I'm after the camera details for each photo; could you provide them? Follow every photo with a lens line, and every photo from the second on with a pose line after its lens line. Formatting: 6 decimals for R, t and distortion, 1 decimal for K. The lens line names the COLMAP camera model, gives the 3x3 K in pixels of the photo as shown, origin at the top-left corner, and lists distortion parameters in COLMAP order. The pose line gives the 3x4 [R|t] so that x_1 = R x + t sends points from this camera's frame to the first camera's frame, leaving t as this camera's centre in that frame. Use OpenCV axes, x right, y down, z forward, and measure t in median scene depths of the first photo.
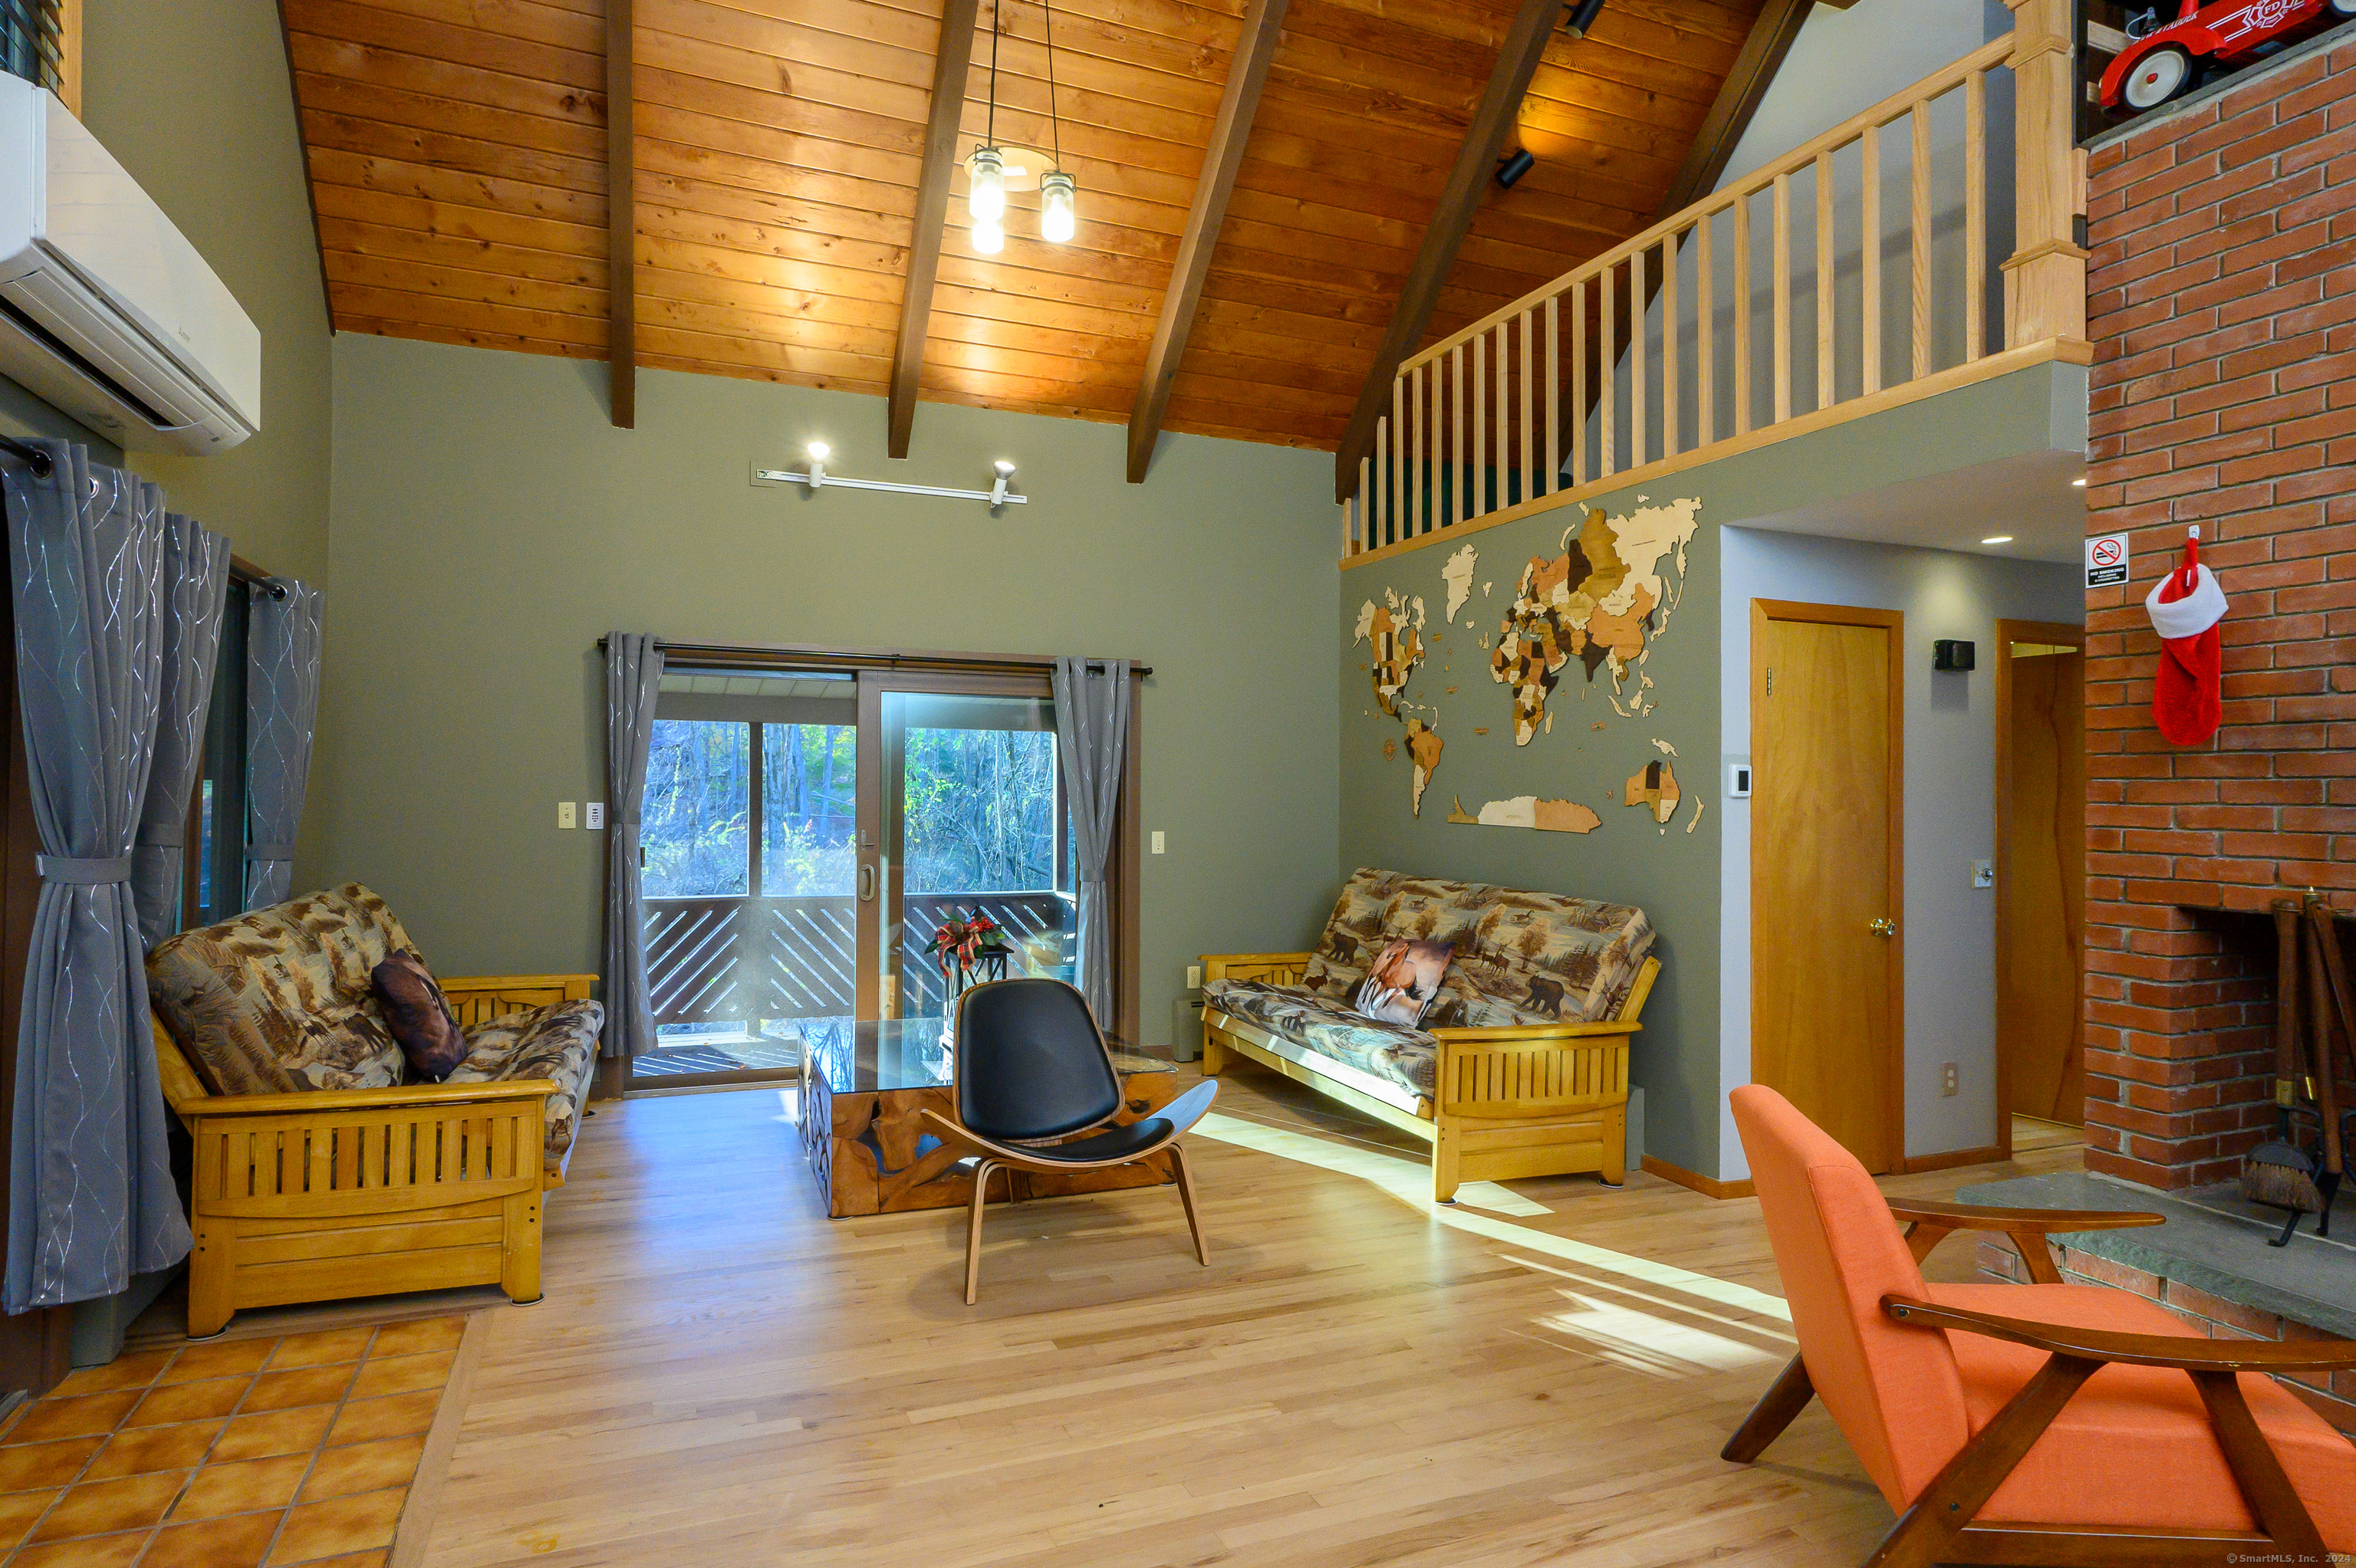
lens RADIAL K [[1215.6, 0, 1112.7], [0, 1215.6, 799.9], [0, 0, 1]] dist [-0.017062, 0.004388]
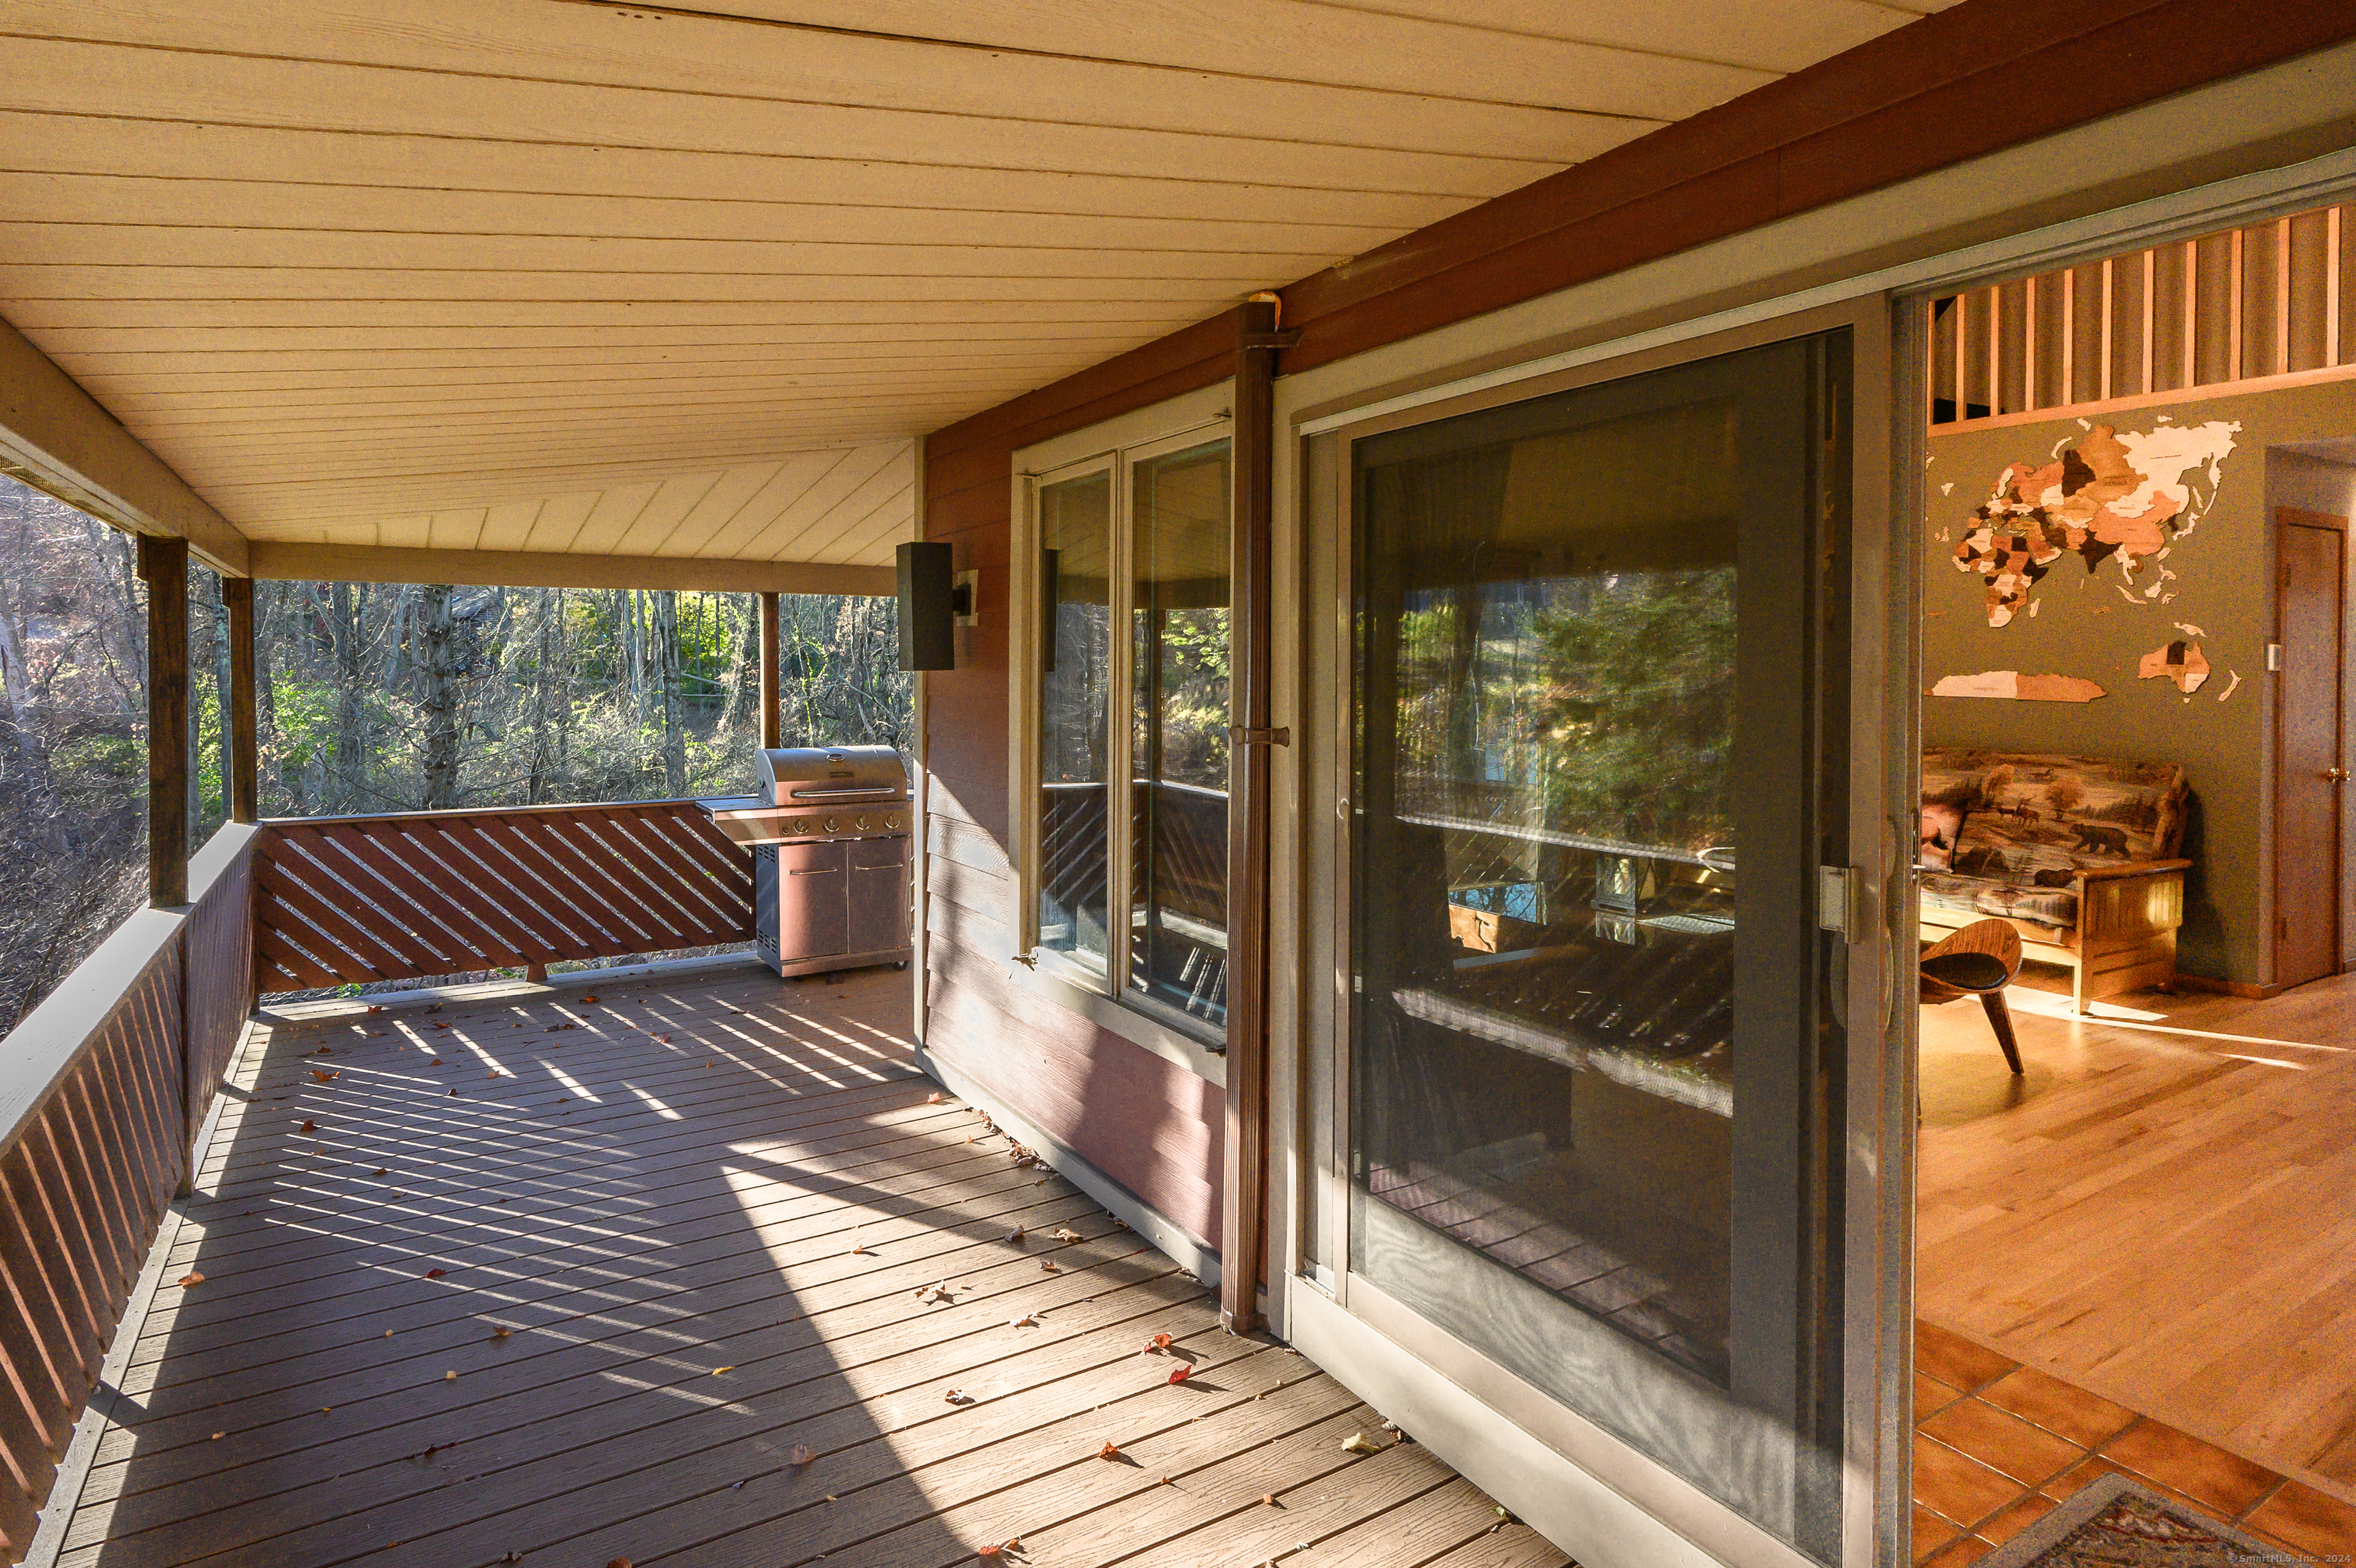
lens RADIAL K [[1290.7, 0, 1128.2], [0, 1290.7, 694.4], [0, 0, 1]] dist [0.005764, 0.000822]
pose [[0.978450, -0.010838, 0.206199, -0.817275], [0.007766, 0.999847, 0.015700, -0.007548], [-0.206337, -0.013760, 0.978384, -0.035445]]
